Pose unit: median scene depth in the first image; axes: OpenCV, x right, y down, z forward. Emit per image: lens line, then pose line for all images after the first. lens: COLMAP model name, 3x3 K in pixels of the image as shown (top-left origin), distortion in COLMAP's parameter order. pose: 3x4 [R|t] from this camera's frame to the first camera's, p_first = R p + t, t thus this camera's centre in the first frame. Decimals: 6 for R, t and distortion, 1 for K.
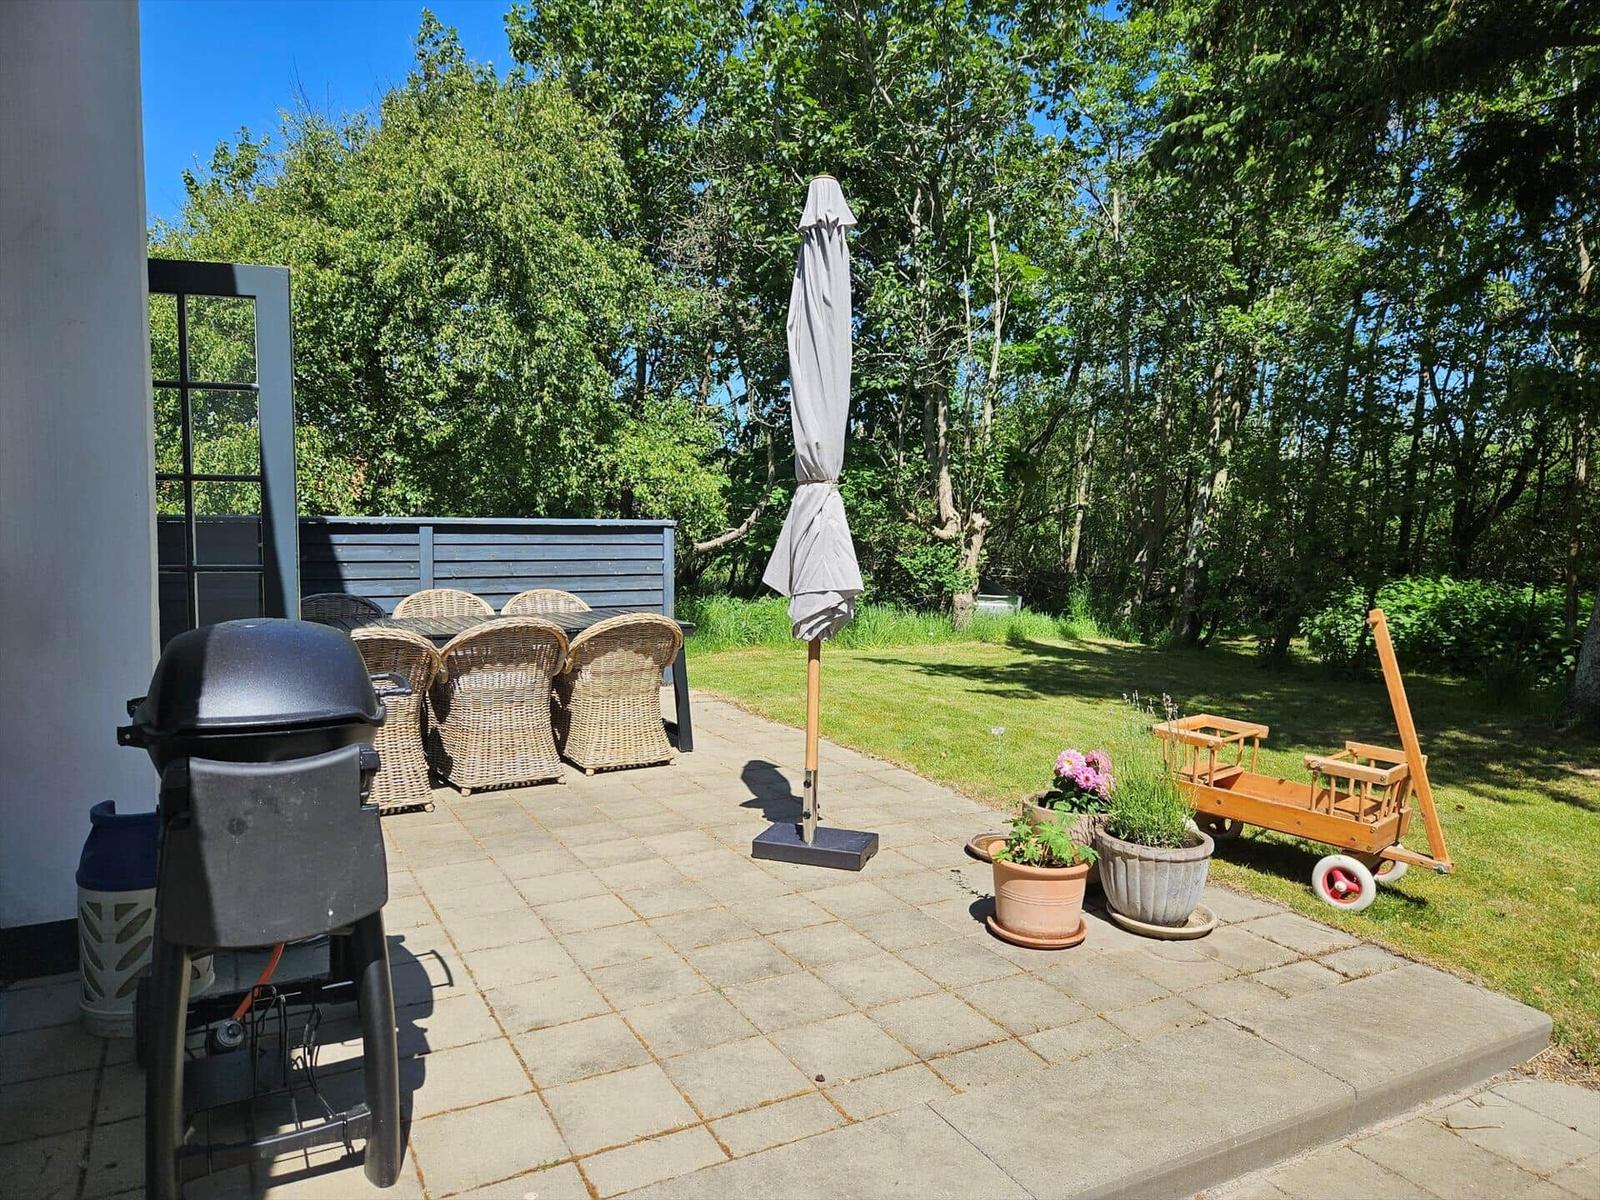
lens RADIAL K [[1067.6, 0, 808.6], [0, 1067.6, 603.9], [0, 0, 1]] dist [0.081686, -0.077413]
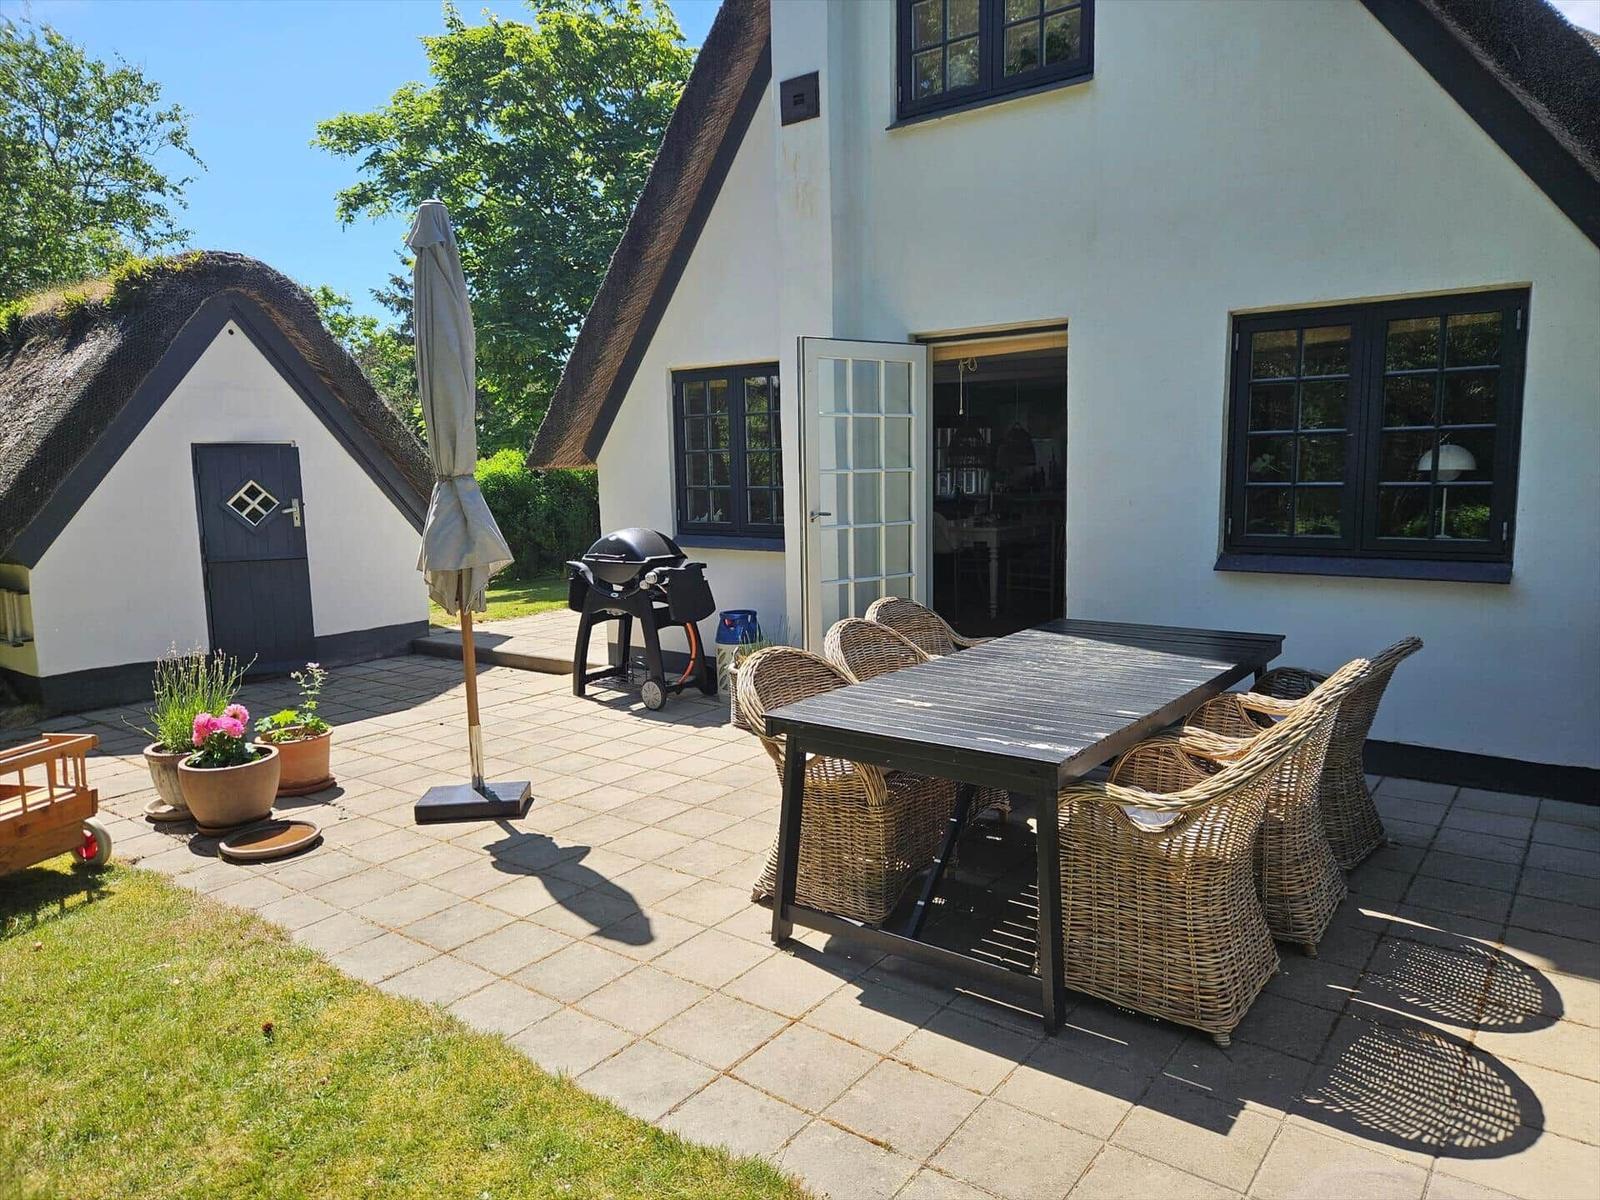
lens RADIAL K [[1043.0, 0, 808.3], [0, 1043.0, 609.1], [0, 0, 1]] dist [0.073360, -0.077834]
pose [[-0.912537, 0.059553, -0.404636, 0.150993], [-0.027591, 0.978125, 0.206181, -0.251531], [0.408063, 0.199312, -0.890932, 2.566805]]
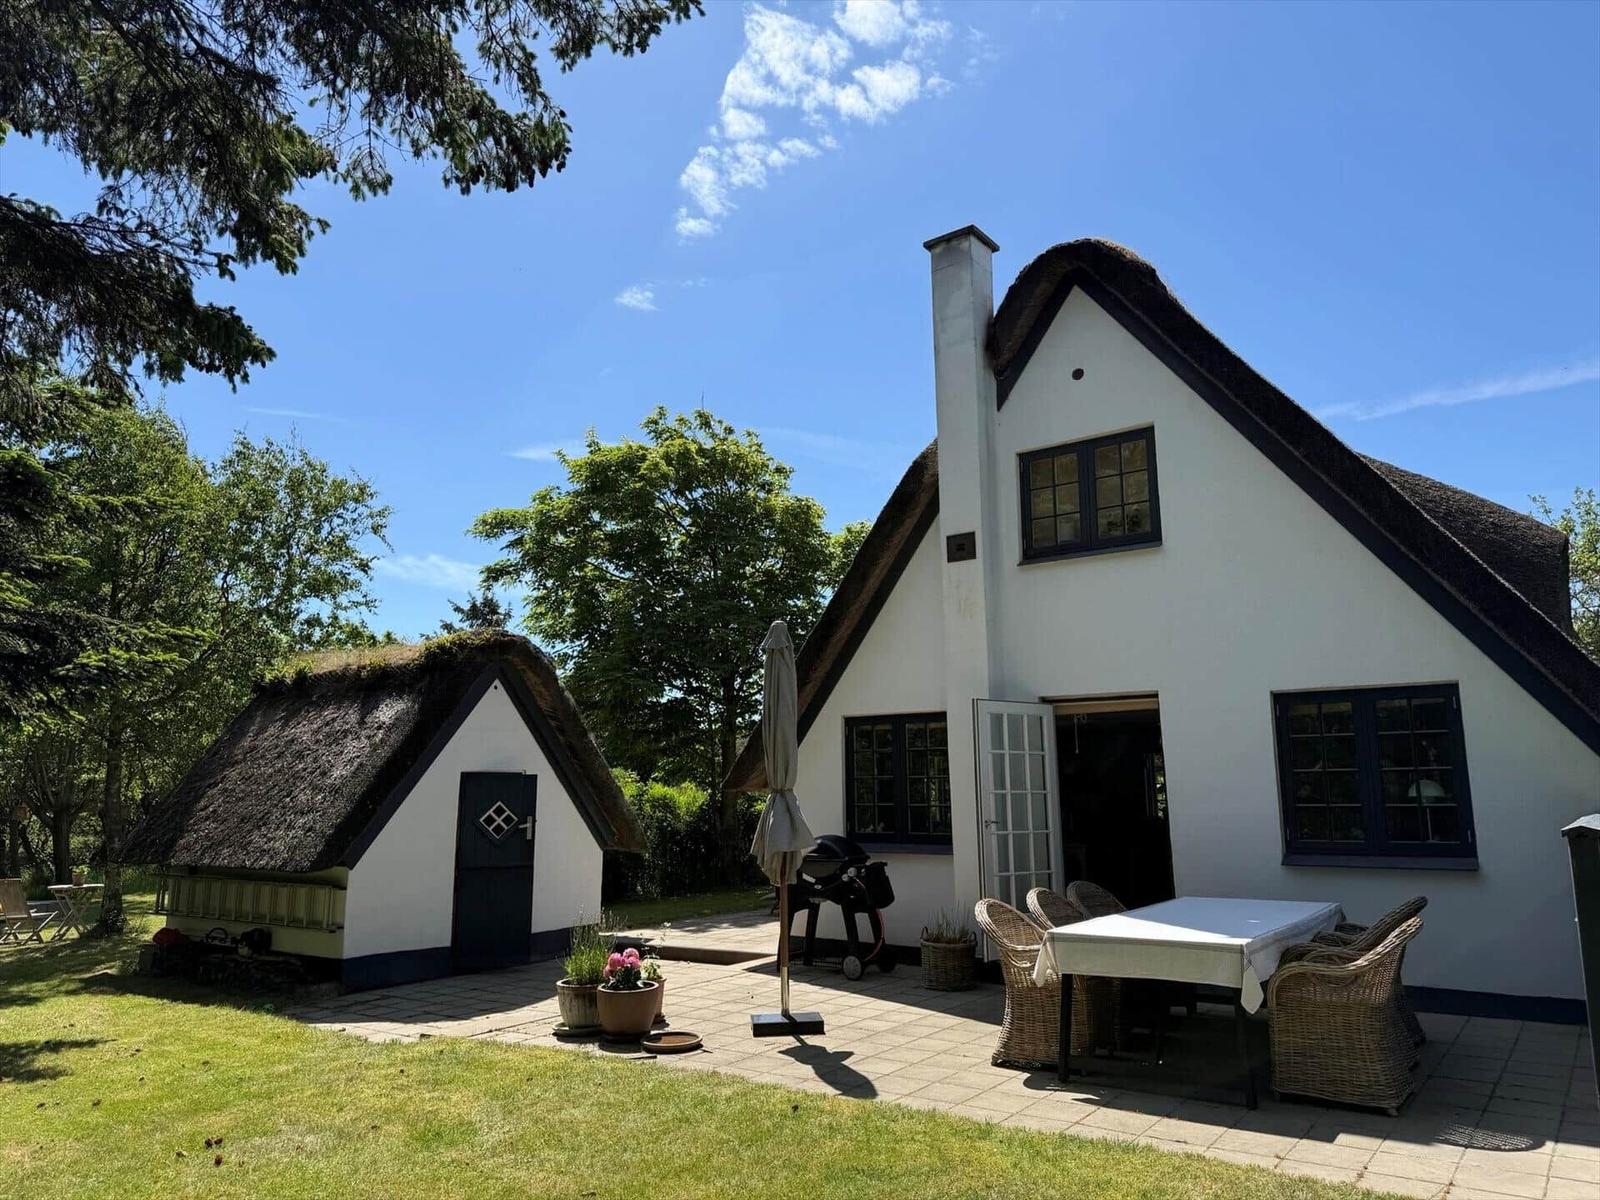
lens RADIAL K [[1067.6, 0, 808.6], [0, 1067.6, 603.9], [0, 0, 1]] dist [0.081686, -0.077413]
pose [[-0.903271, -0.079940, -0.421558, 0.861081], [-0.036432, 0.993232, -0.110283, -0.263090], [0.427521, -0.084257, -0.900070, 3.072821]]
